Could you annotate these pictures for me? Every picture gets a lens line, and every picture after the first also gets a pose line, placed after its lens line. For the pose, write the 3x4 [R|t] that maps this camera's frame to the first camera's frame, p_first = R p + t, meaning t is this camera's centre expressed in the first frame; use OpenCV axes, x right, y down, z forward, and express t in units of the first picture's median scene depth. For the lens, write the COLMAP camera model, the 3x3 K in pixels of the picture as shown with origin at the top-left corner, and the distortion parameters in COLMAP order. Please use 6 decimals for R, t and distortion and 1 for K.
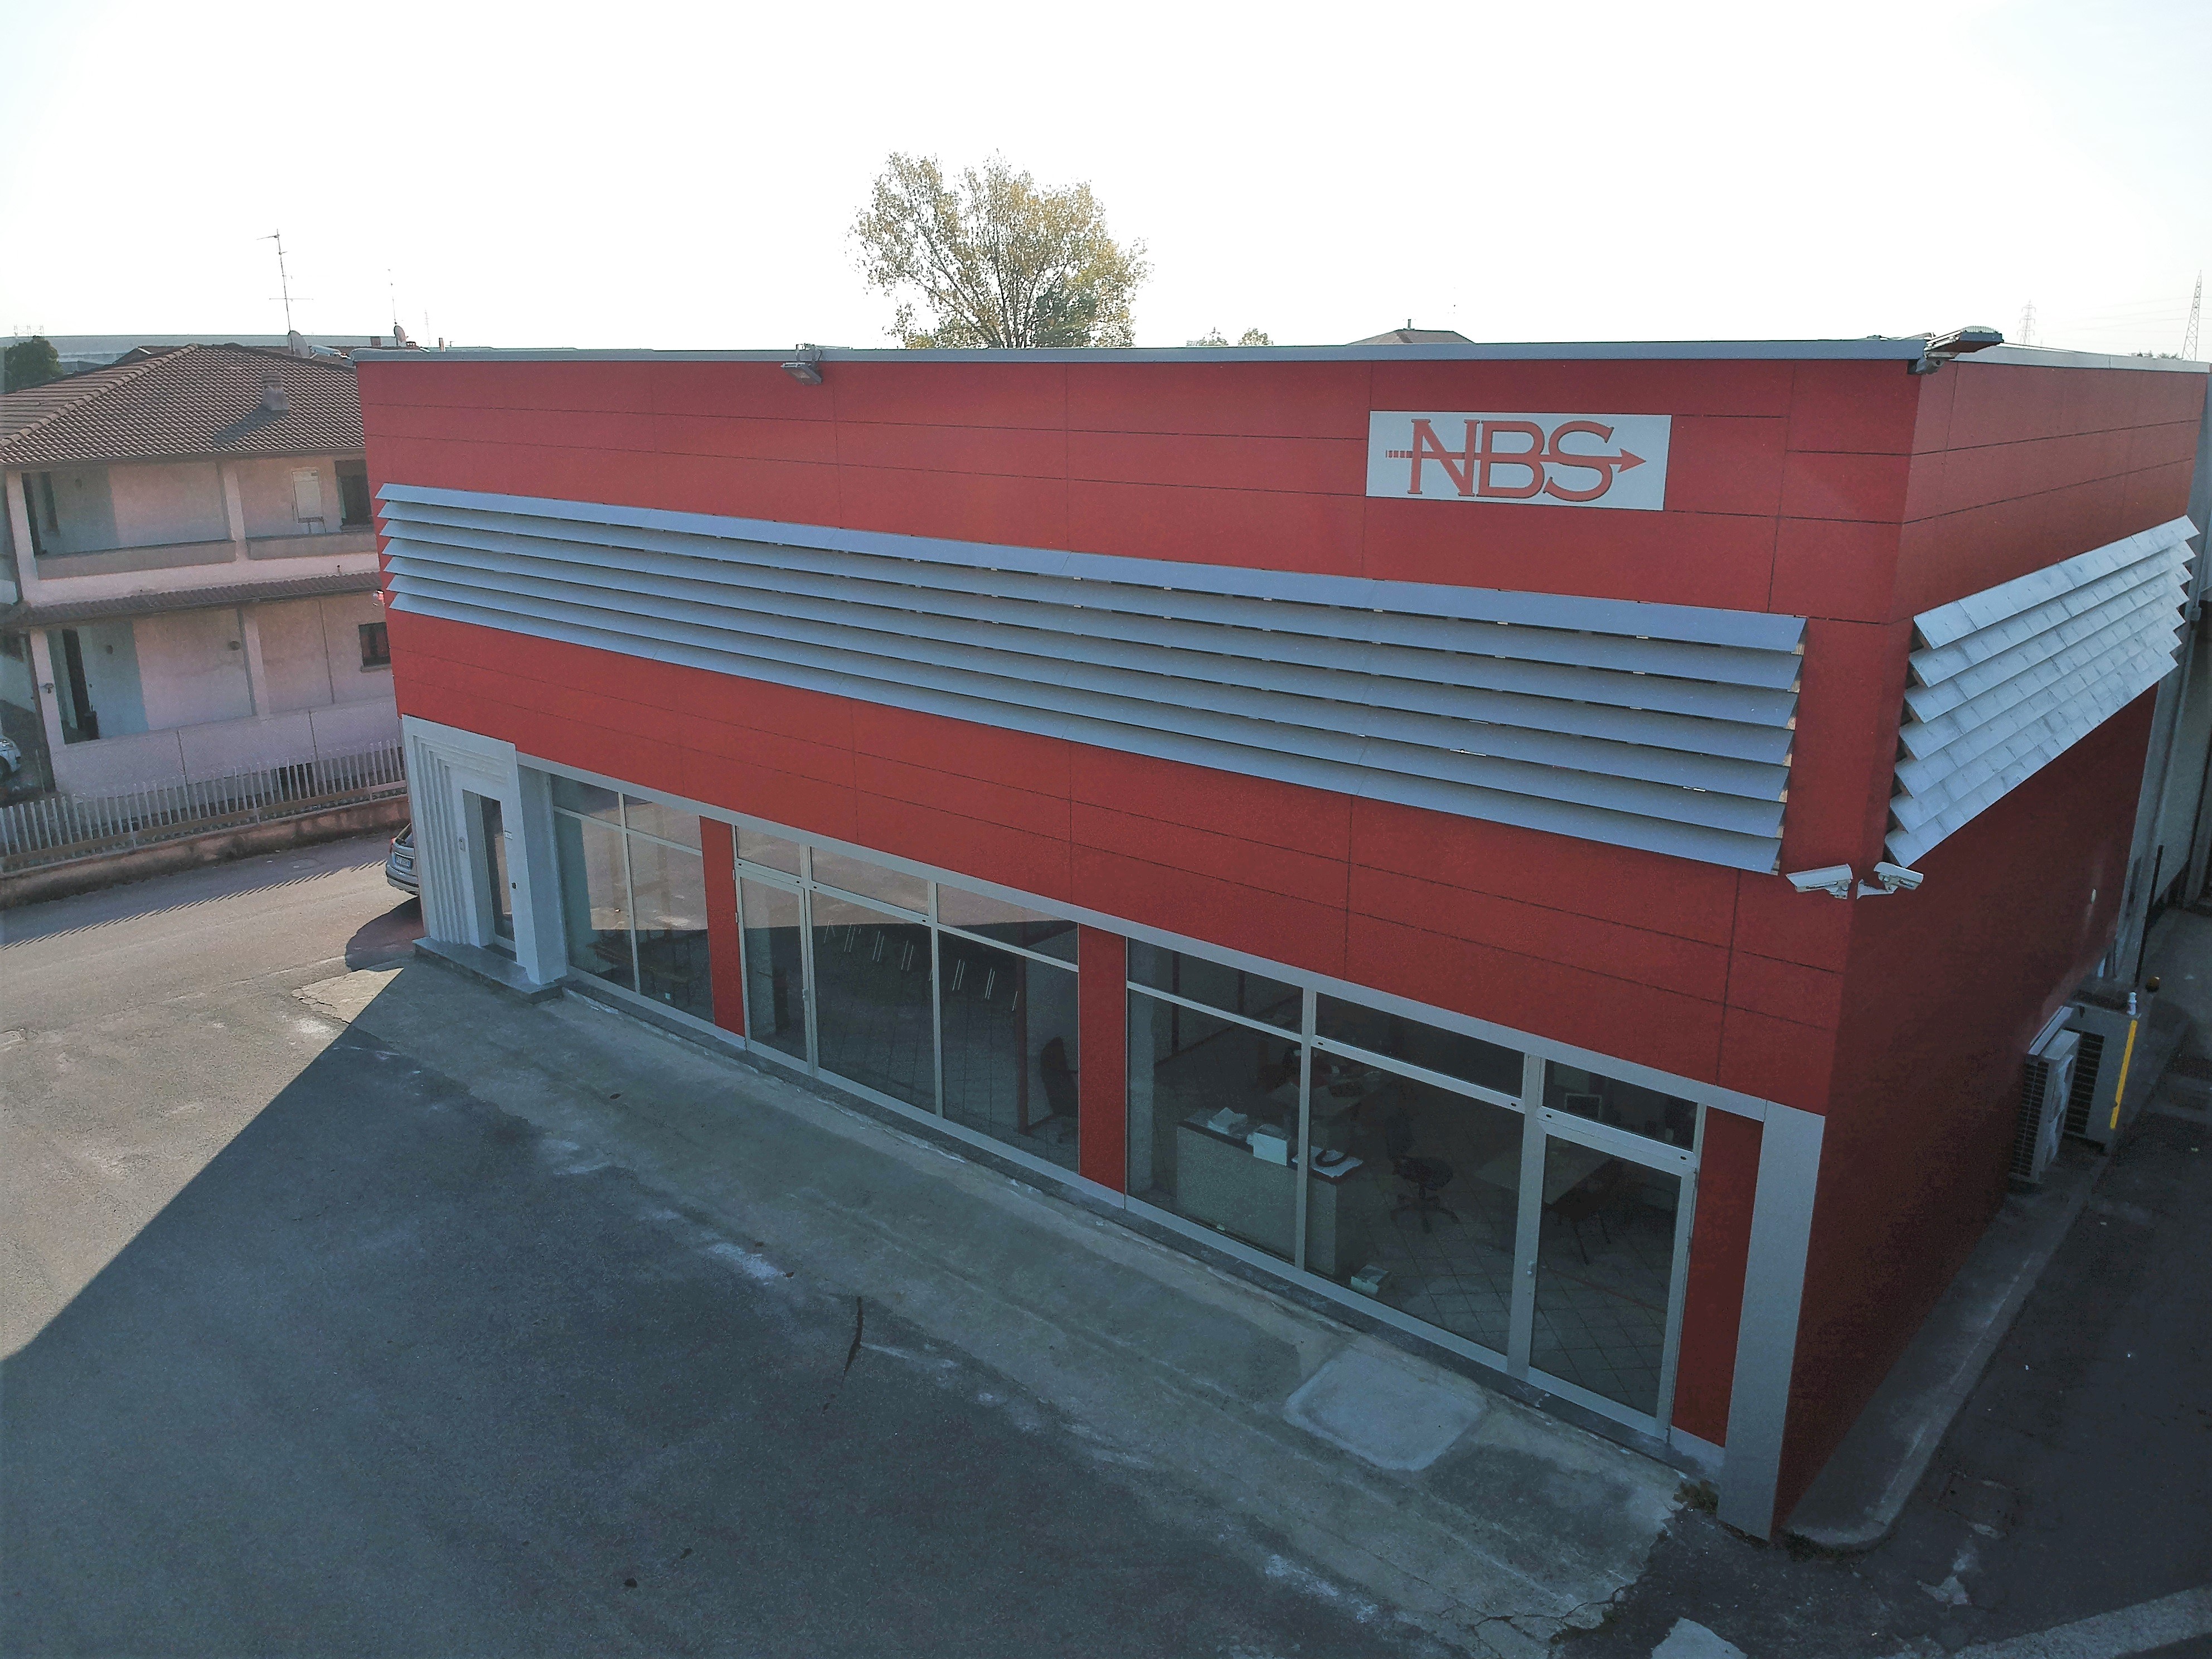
lens RADIAL K [[1597.3, 0, 1115.9], [0, 1597.3, 829.7], [0, 0, 1]] dist [0.099971, -0.164033]
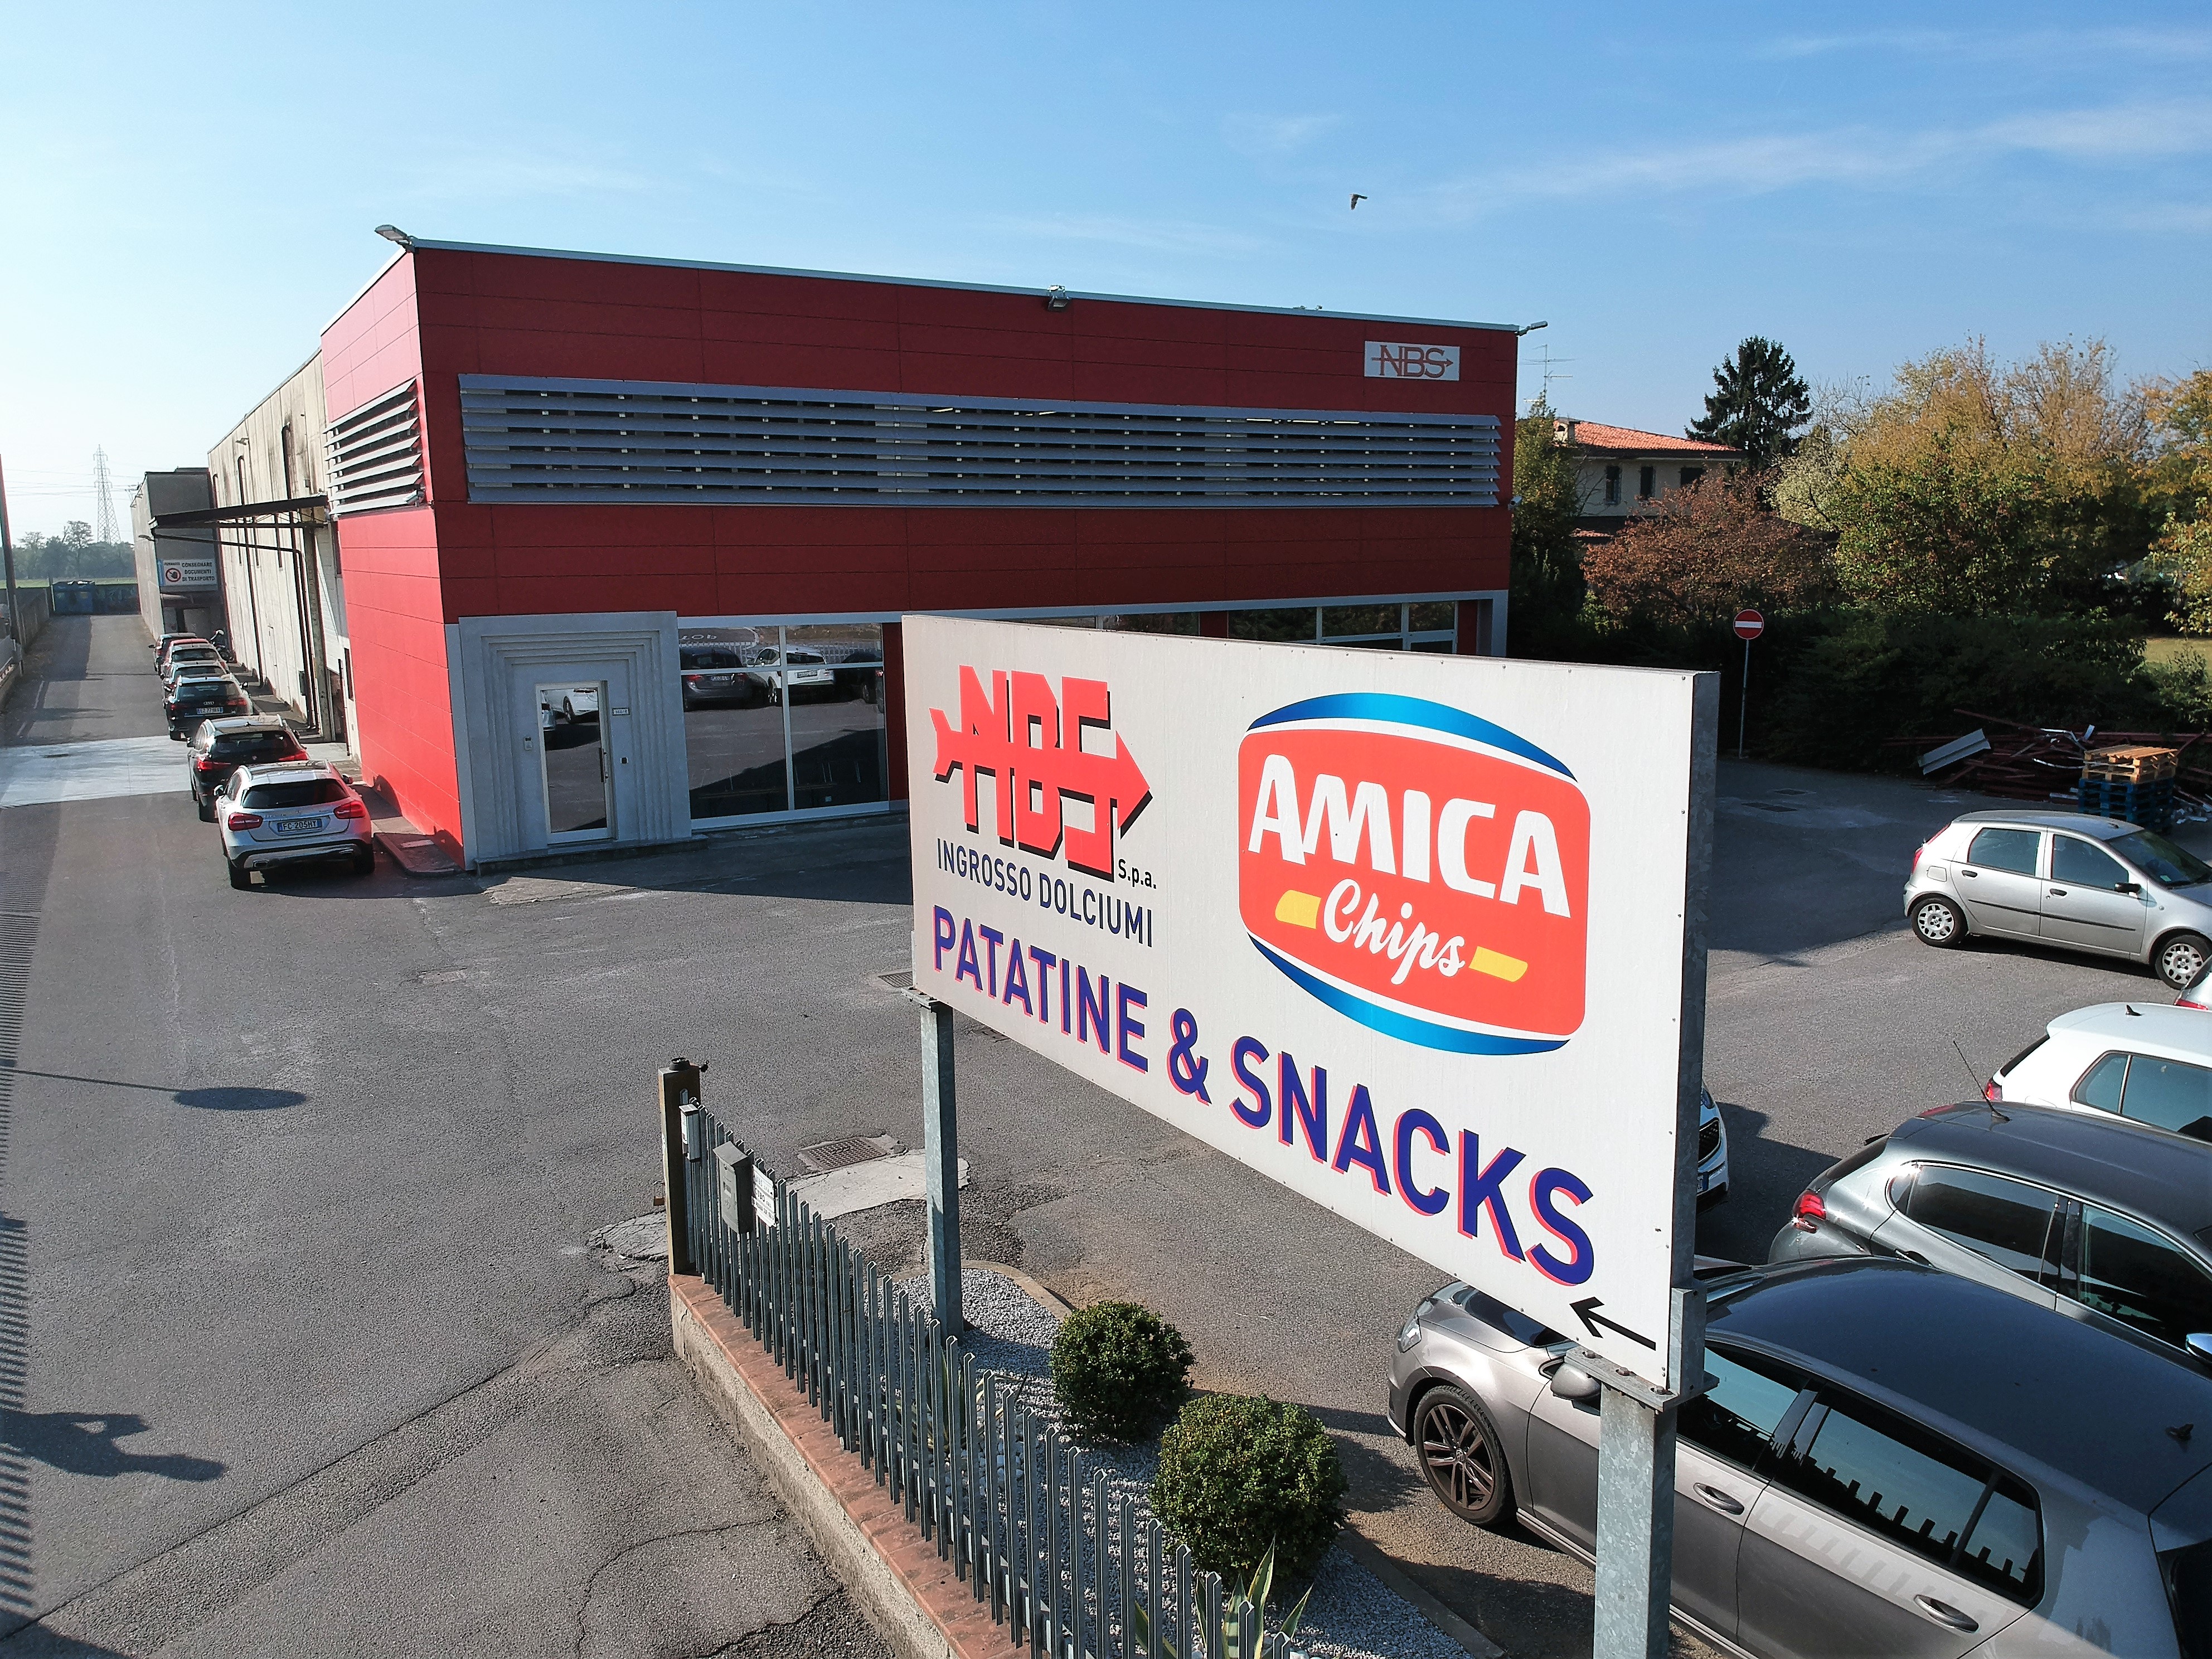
lens RADIAL K [[1597.3, 0, 1115.9], [0, 1597.3, 829.7], [0, 0, 1]] dist [0.099971, -0.164033]
pose [[0.323802, -0.165184, 0.931594, -1.789919], [0.274436, 0.958707, 0.074603, 0.124655], [-0.905449, 0.231507, 0.355763, 0.486933]]
